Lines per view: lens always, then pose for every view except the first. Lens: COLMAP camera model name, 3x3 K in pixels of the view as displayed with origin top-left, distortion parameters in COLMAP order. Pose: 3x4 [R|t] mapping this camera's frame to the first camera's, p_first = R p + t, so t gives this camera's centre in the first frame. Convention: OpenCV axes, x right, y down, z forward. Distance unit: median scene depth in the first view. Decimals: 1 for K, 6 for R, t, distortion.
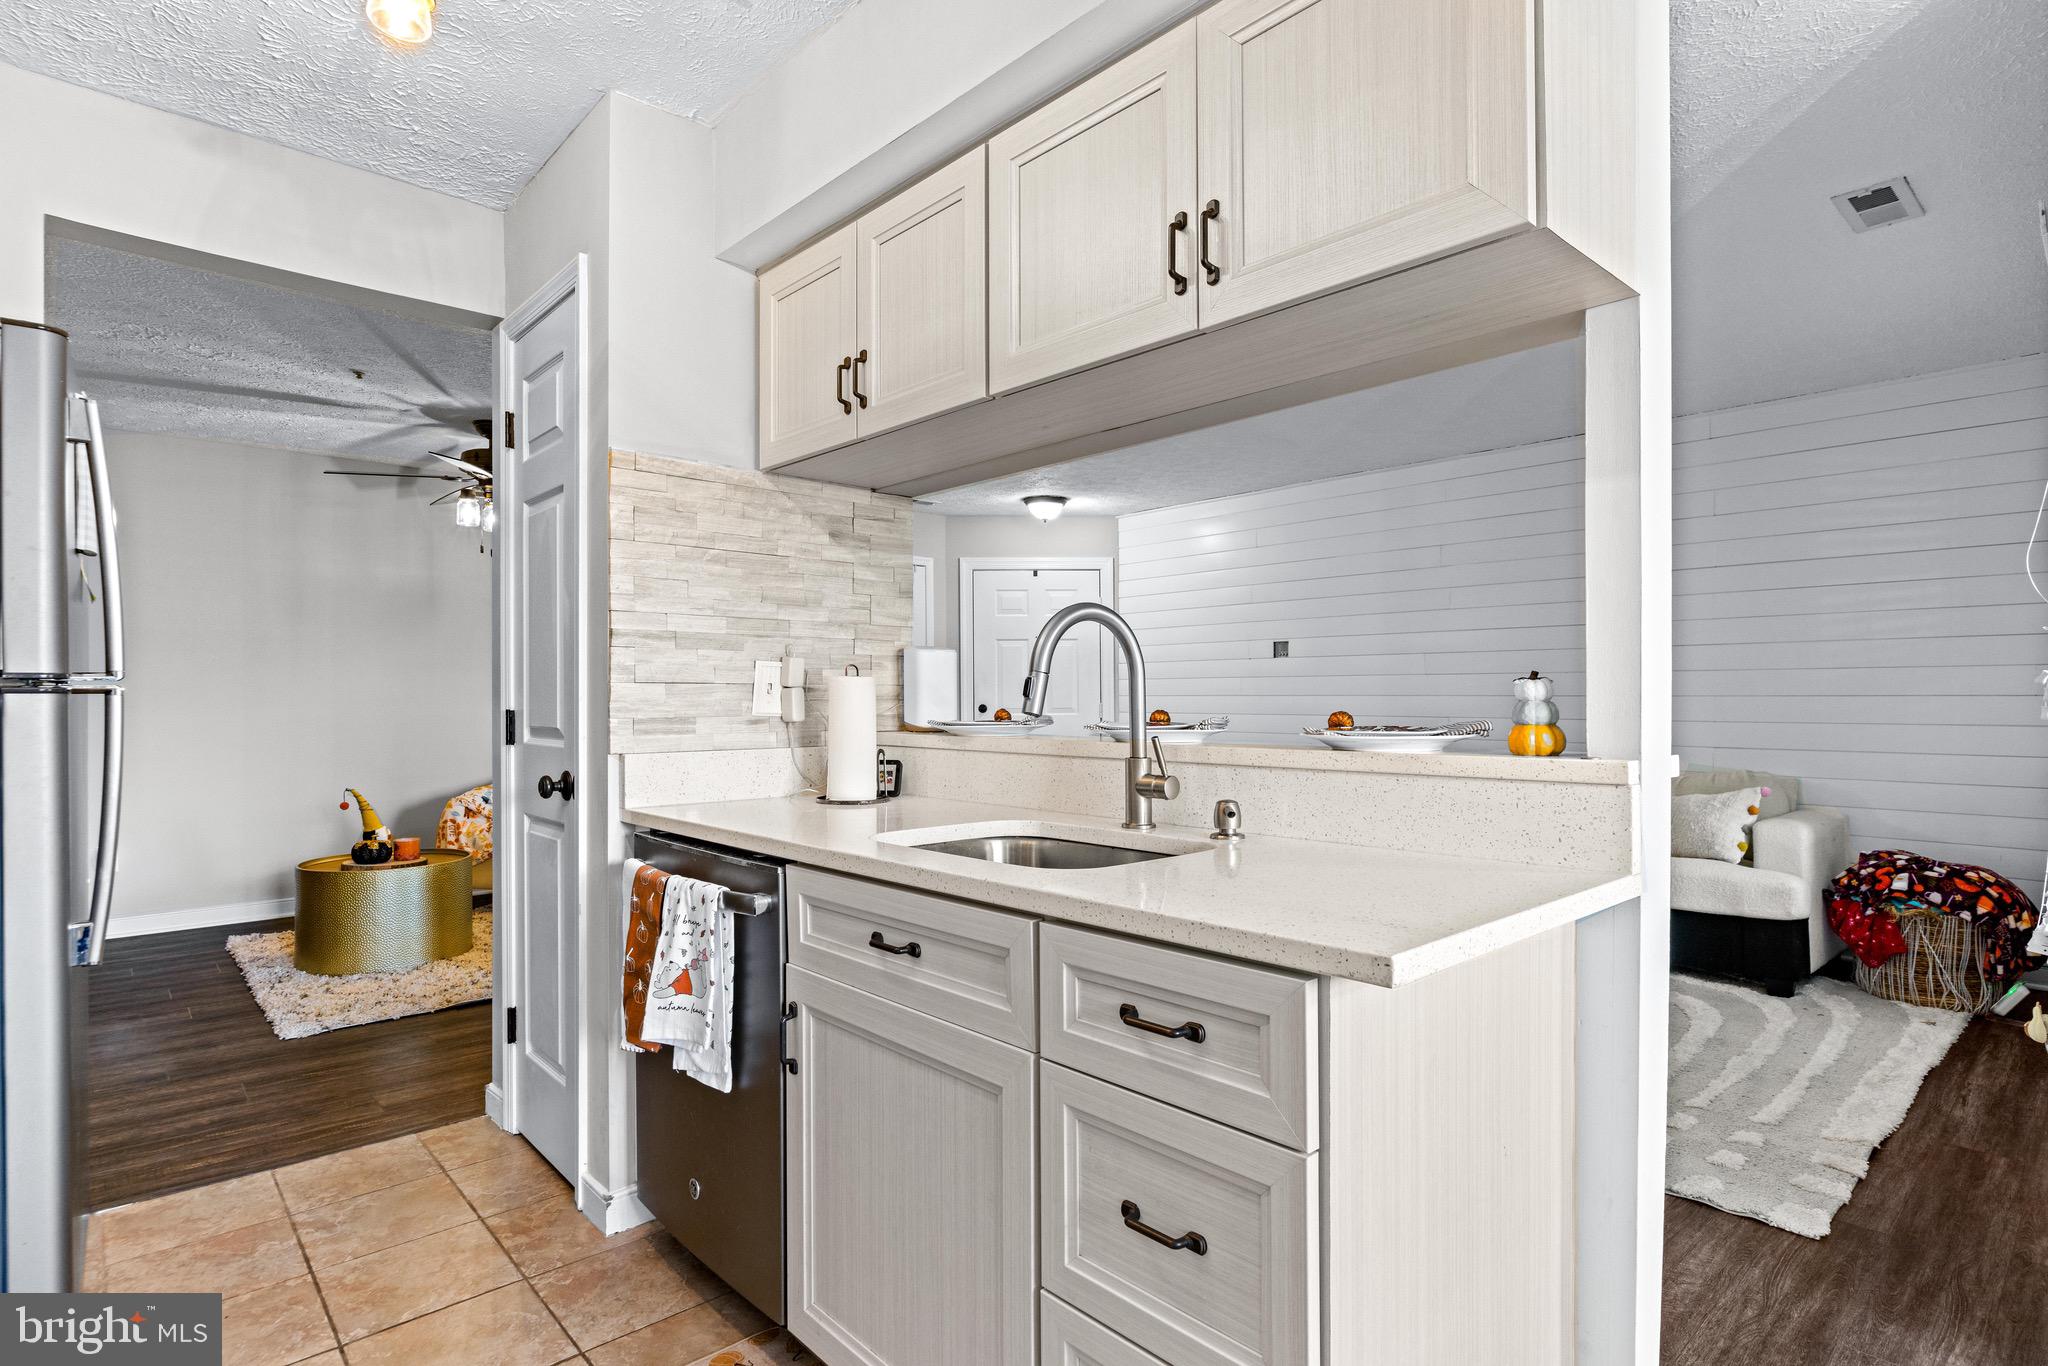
lens RADIAL K [[1042.0, 0, 1024.0], [0, 1042.0, 683.0], [0, 0, 1]] dist [-0.004729, -0.000387]
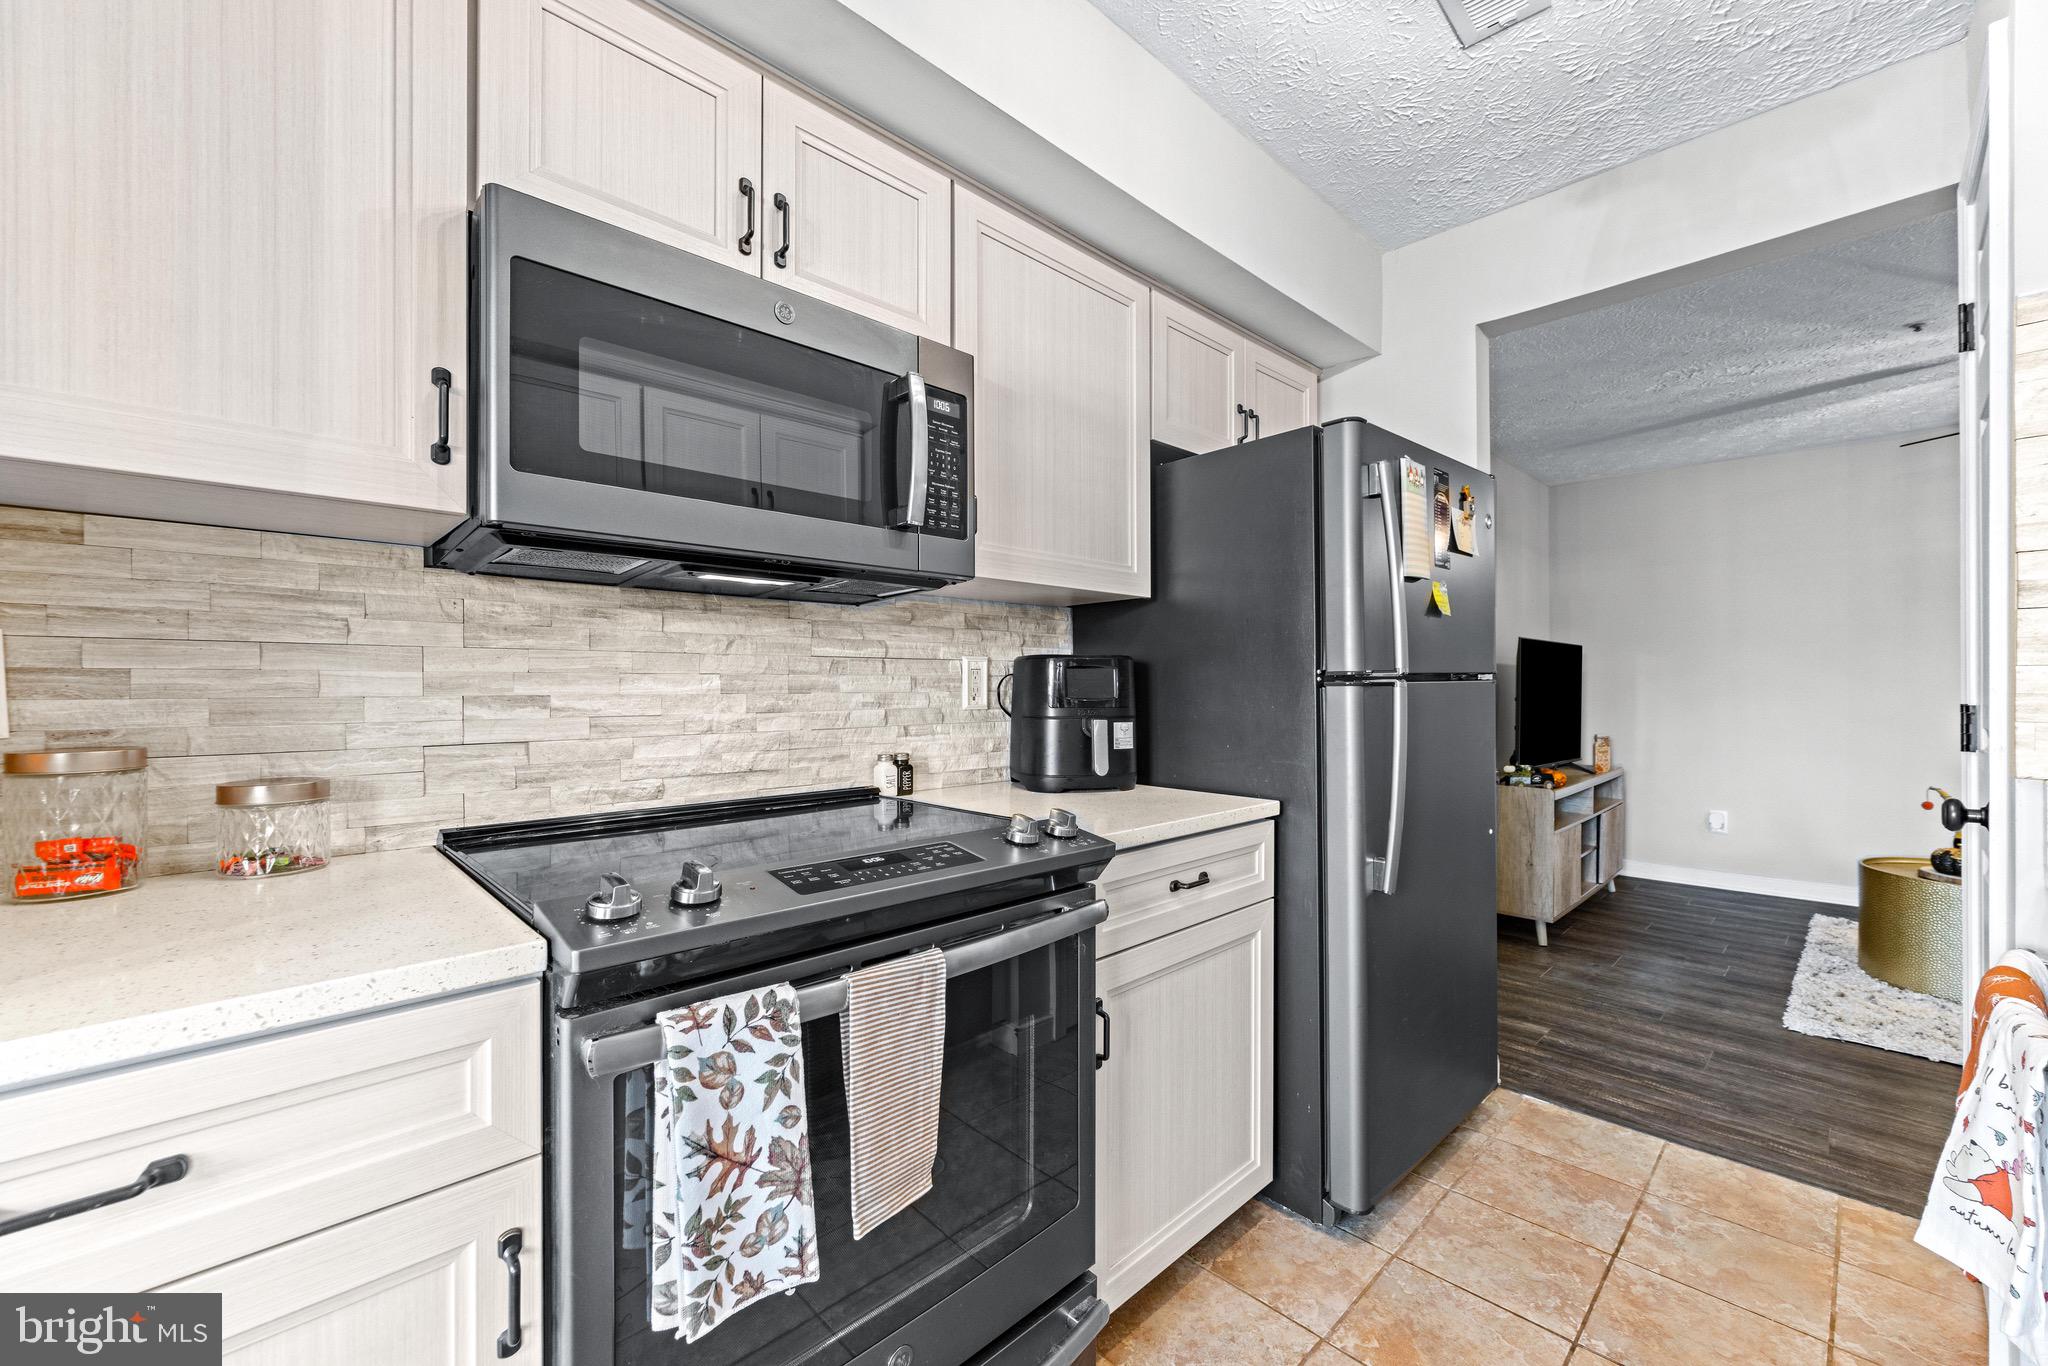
lens RADIAL K [[816.3, 0, 1020.9], [0, 816.3, 685.5], [0, 0, 1]] dist [-0.002554, 0.000220]
pose [[0.017077, -0.001785, -0.999853, 0.083280], [0.015818, 0.999874, -0.001515, 0.003017], [0.999729, -0.015790, 0.017103, 0.351053]]
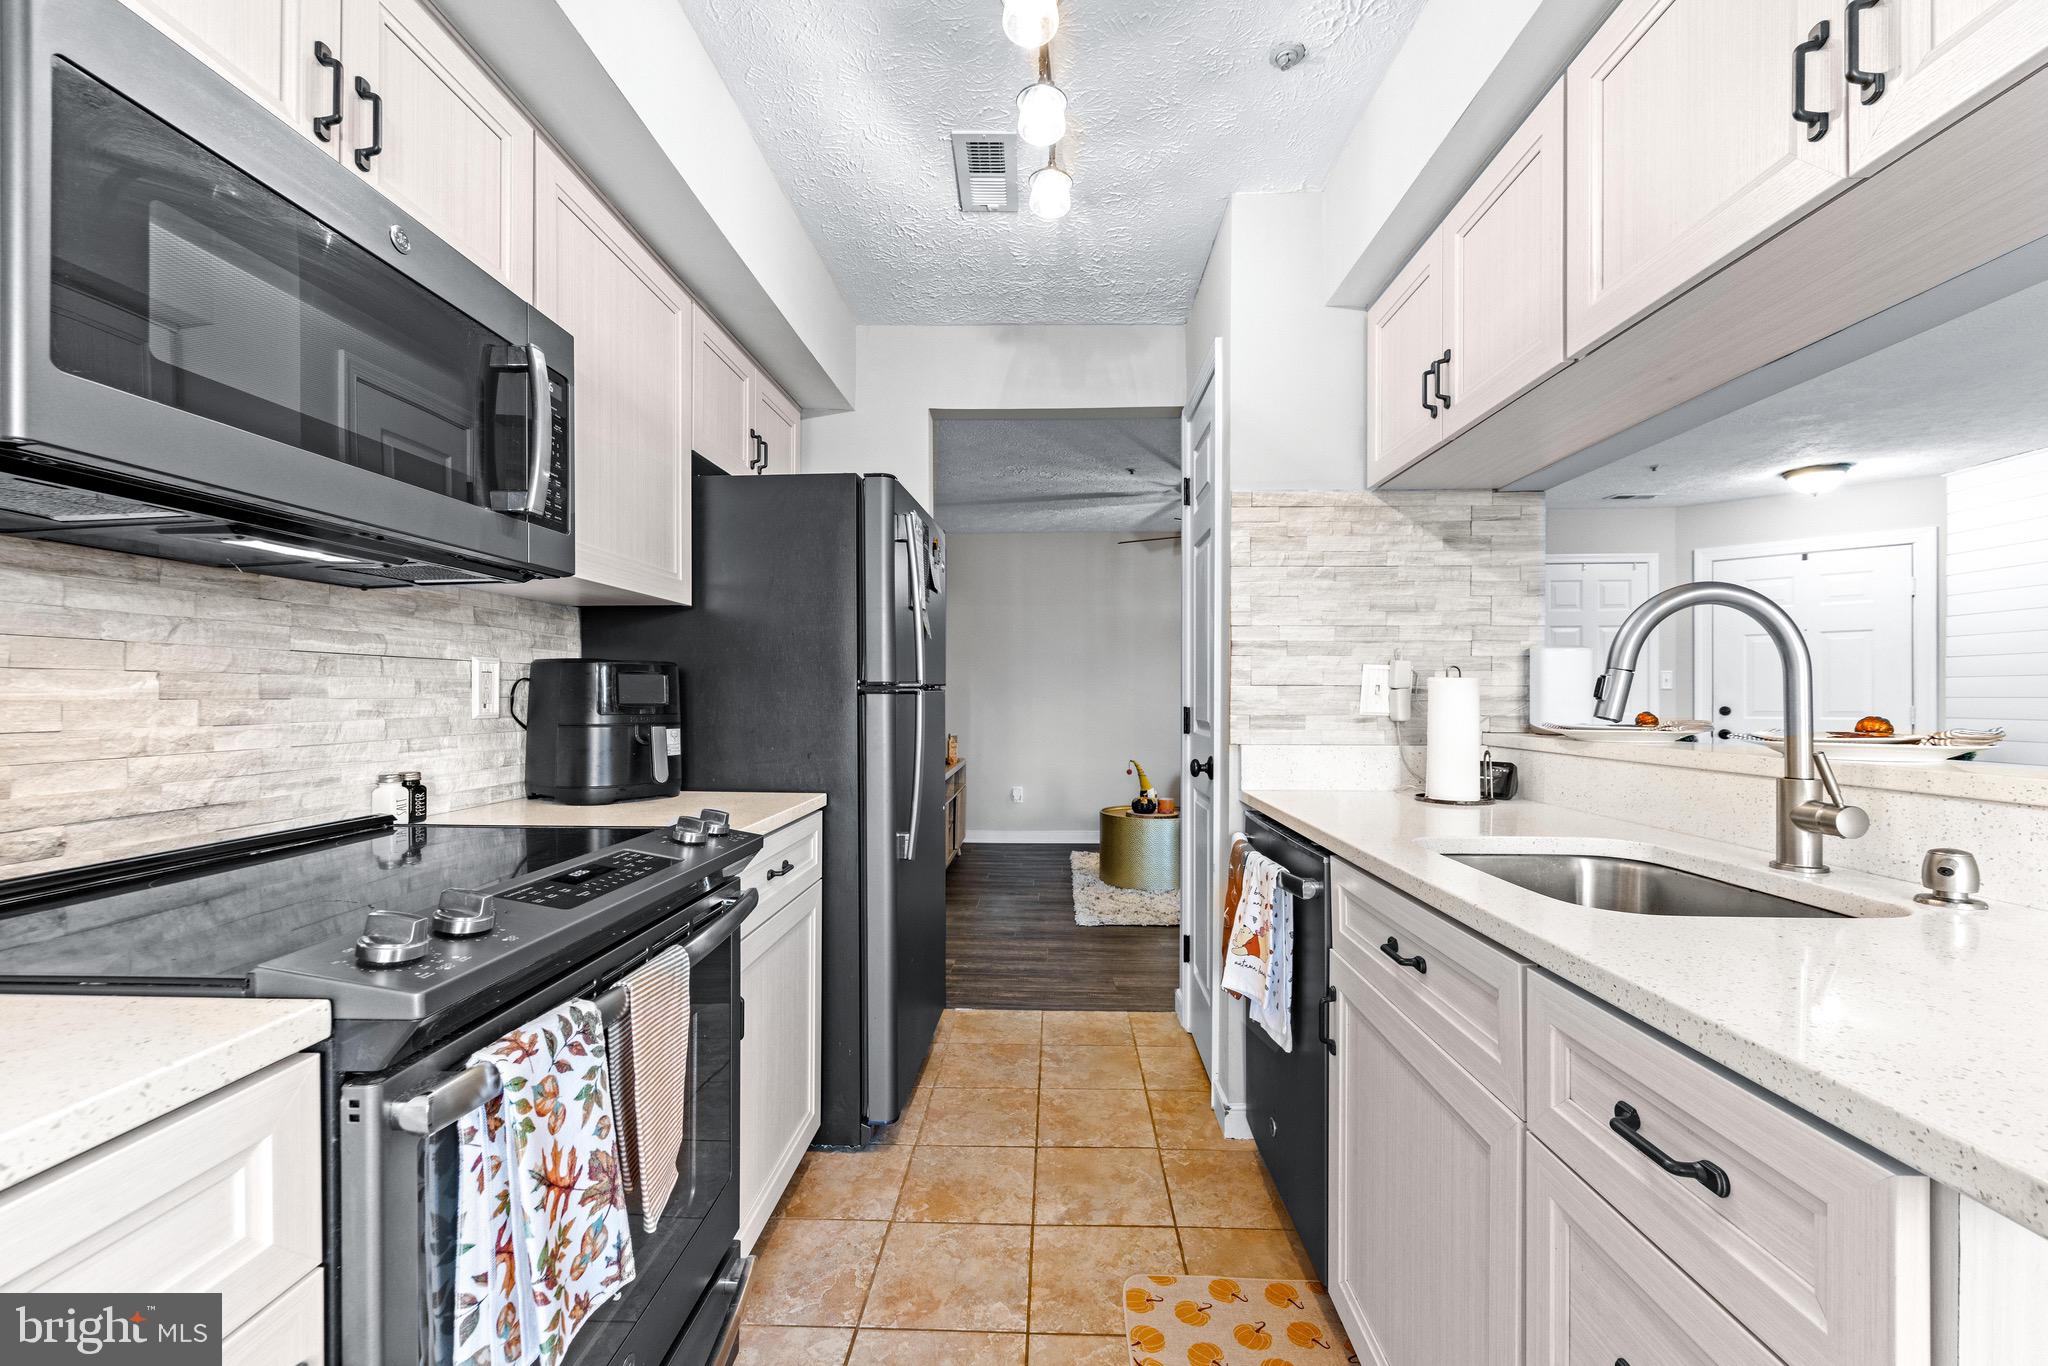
lens RADIAL K [[833.1, 0, 1025.0], [0, 833.1, 696.2], [0, 0, 1]] dist [-0.000856, 0.000222]
pose [[0.712024, 0.002574, -0.702150, 0.105205], [0.005917, 0.999936, 0.009667, 0.001343], [0.702130, -0.011038, 0.711963, 0.129413]]
